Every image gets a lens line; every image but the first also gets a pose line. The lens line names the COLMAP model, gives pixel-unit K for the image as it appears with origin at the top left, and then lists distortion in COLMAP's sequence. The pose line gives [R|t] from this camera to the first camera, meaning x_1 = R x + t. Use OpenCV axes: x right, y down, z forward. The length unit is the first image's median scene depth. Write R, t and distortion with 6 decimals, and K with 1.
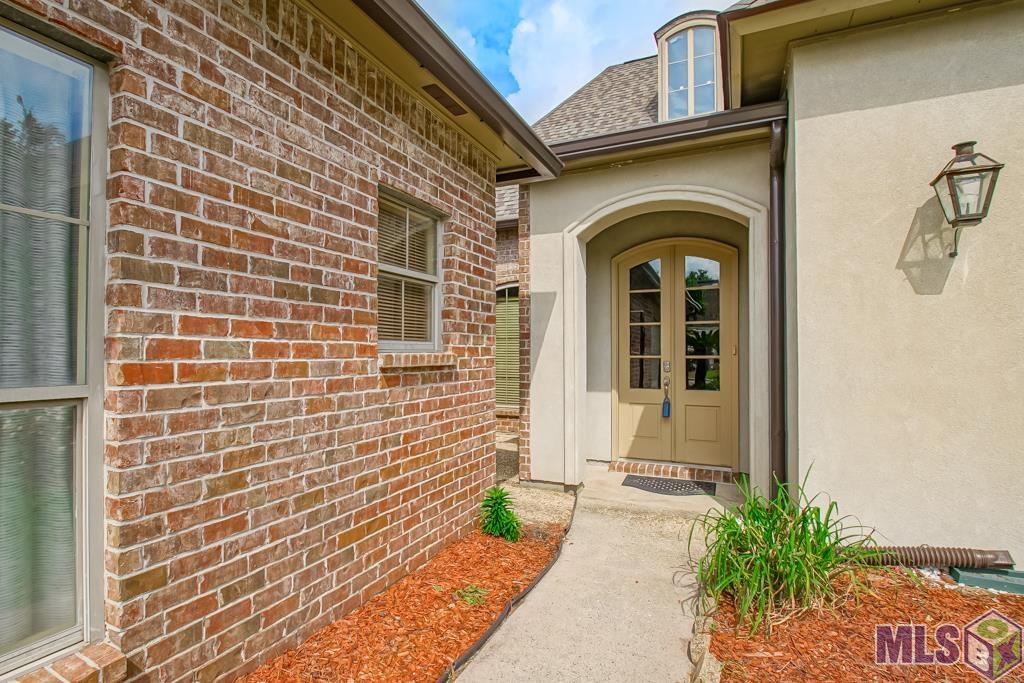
lens RADIAL K [[500.3, 0, 511.2], [0, 500.3, 344.0], [0, 0, 1]] dist [-0.013556, 0.001310]
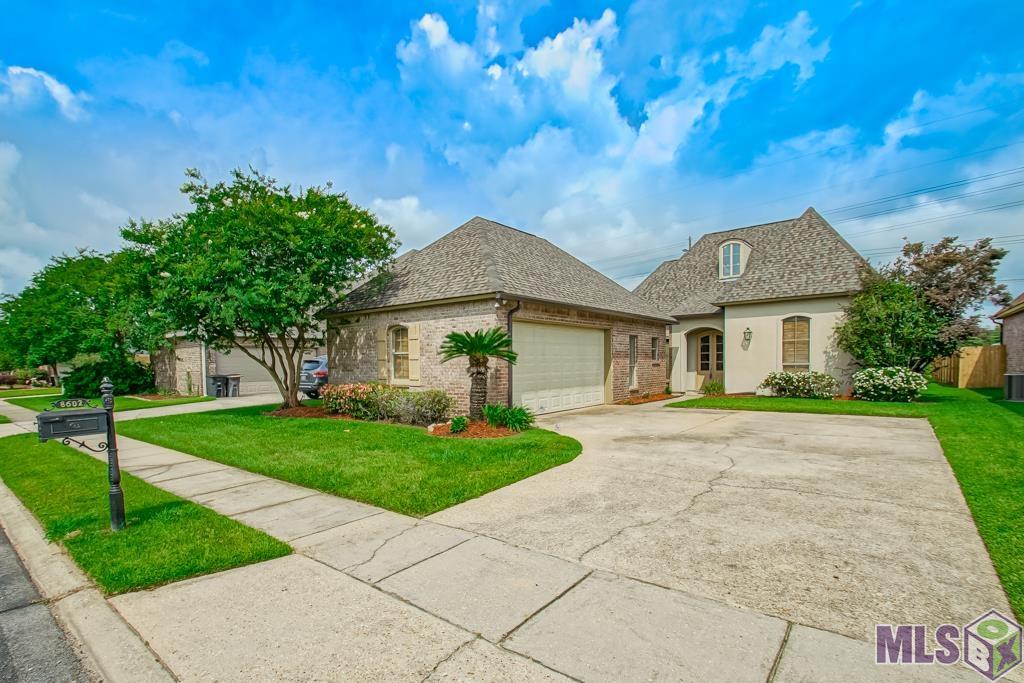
lens RADIAL K [[478.6, 0, 487.4], [0, 478.6, 380.2], [0, 0, 1]] dist [-0.003714, -0.004792]
pose [[0.957902, -0.005026, -0.287051, -0.267791], [0.020219, 0.998545, 0.049988, -0.051070], [0.286382, -0.053688, 0.956610, -2.944268]]
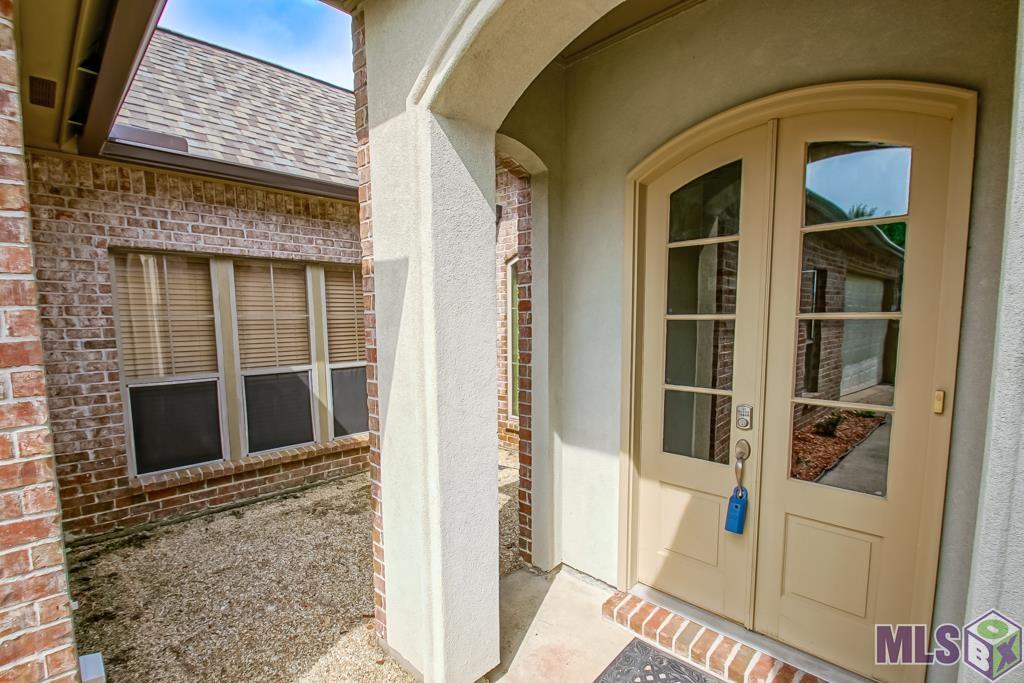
lens RADIAL K [[478.6, 0, 492.3], [0, 478.6, 364.6], [0, 0, 1]] dist [-0.003714, -0.004792]
pose [[0.925580, 0.027827, -0.377529, 0.268396], [0.014523, 0.993950, 0.108869, -0.048677], [0.378274, -0.106249, 0.919576, 0.549655]]
